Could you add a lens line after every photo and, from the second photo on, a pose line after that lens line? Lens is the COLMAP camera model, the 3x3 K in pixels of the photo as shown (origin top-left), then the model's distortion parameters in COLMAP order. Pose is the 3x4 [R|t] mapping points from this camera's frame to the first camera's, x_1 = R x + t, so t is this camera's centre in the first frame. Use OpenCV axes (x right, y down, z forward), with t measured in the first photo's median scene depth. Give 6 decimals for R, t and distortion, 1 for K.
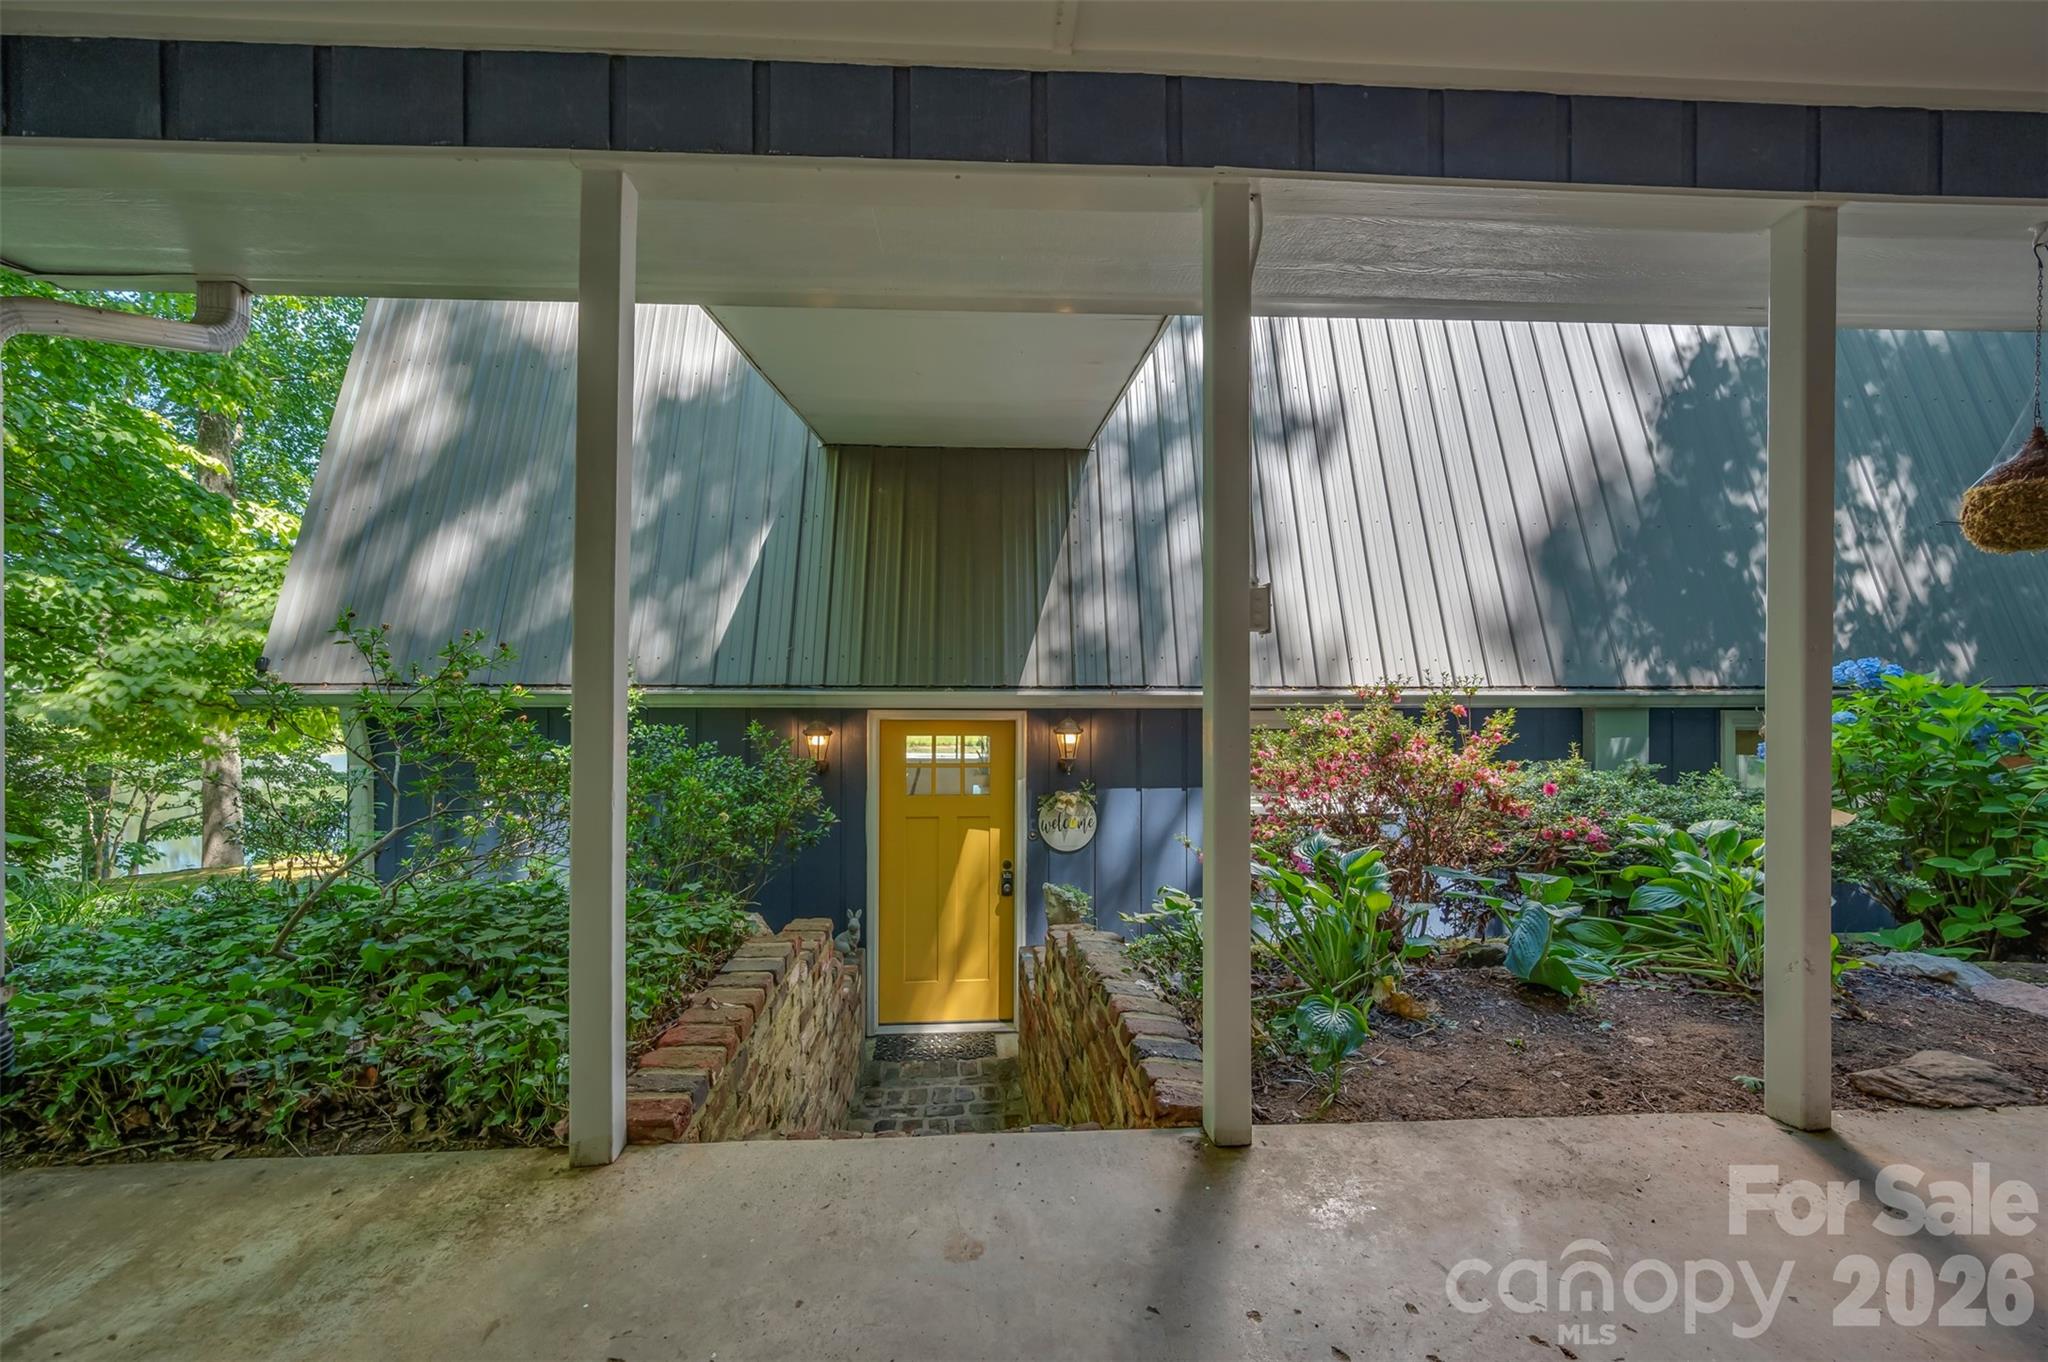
lens RADIAL K [[803.4, 0, 1031.5], [0, 803.4, 682.4], [0, 0, 1]] dist [0.002701, -0.000532]
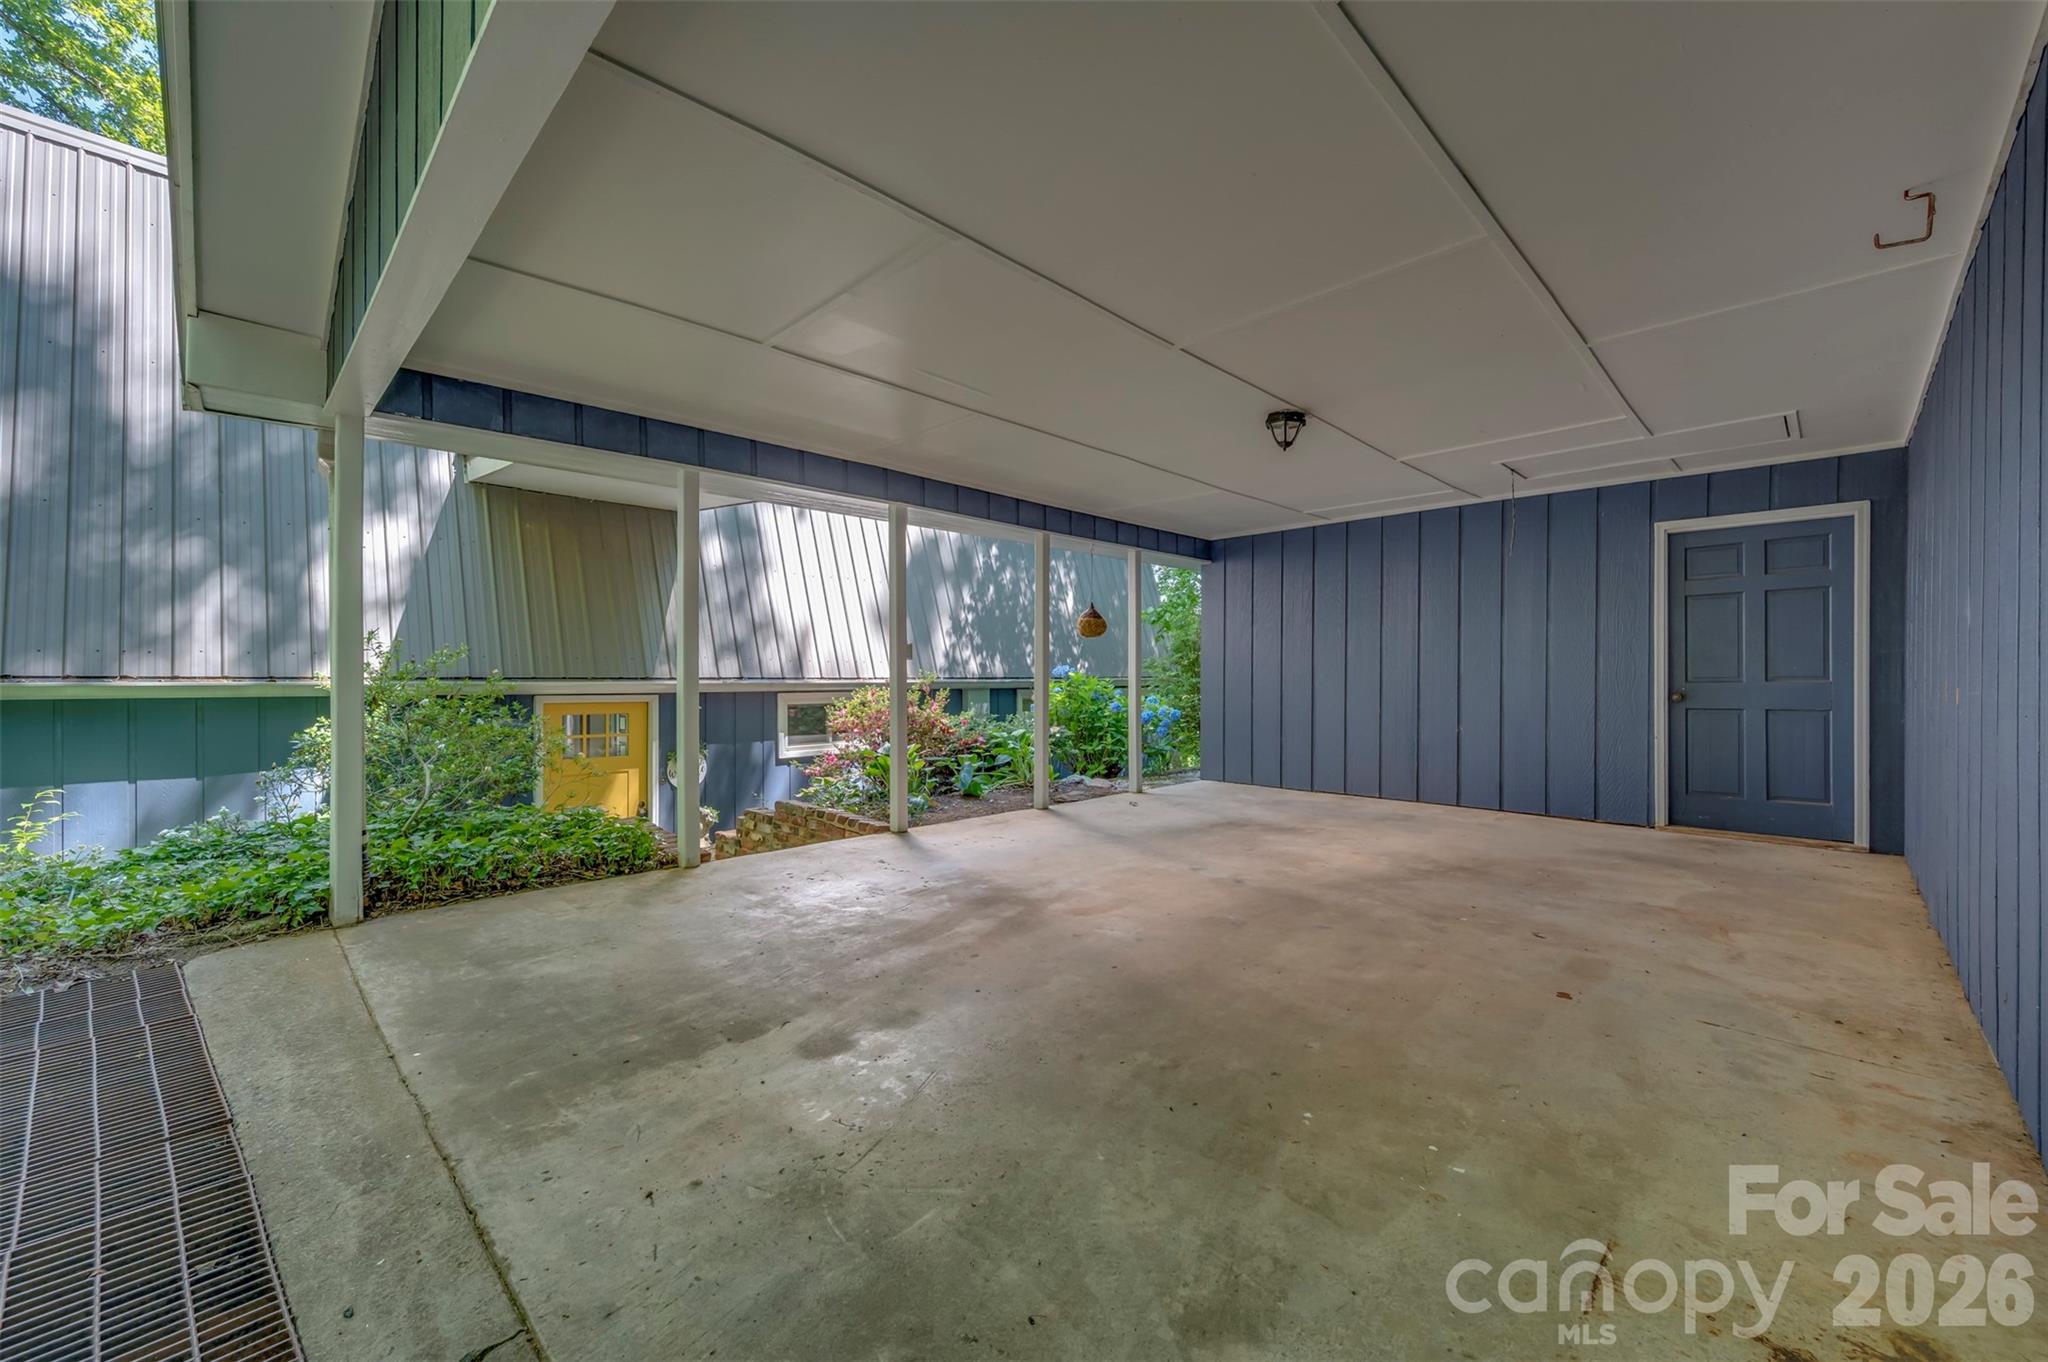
lens RADIAL K [[803.4, 0, 1025.2], [0, 803.4, 676.2], [0, 0, 1]] dist [0.002701, -0.000532]
pose [[0.744577, -0.000986, 0.667536, -0.702436], [-0.002713, 0.999986, 0.004503, -0.009353], [-0.667531, -0.005164, 0.744564, -0.763511]]
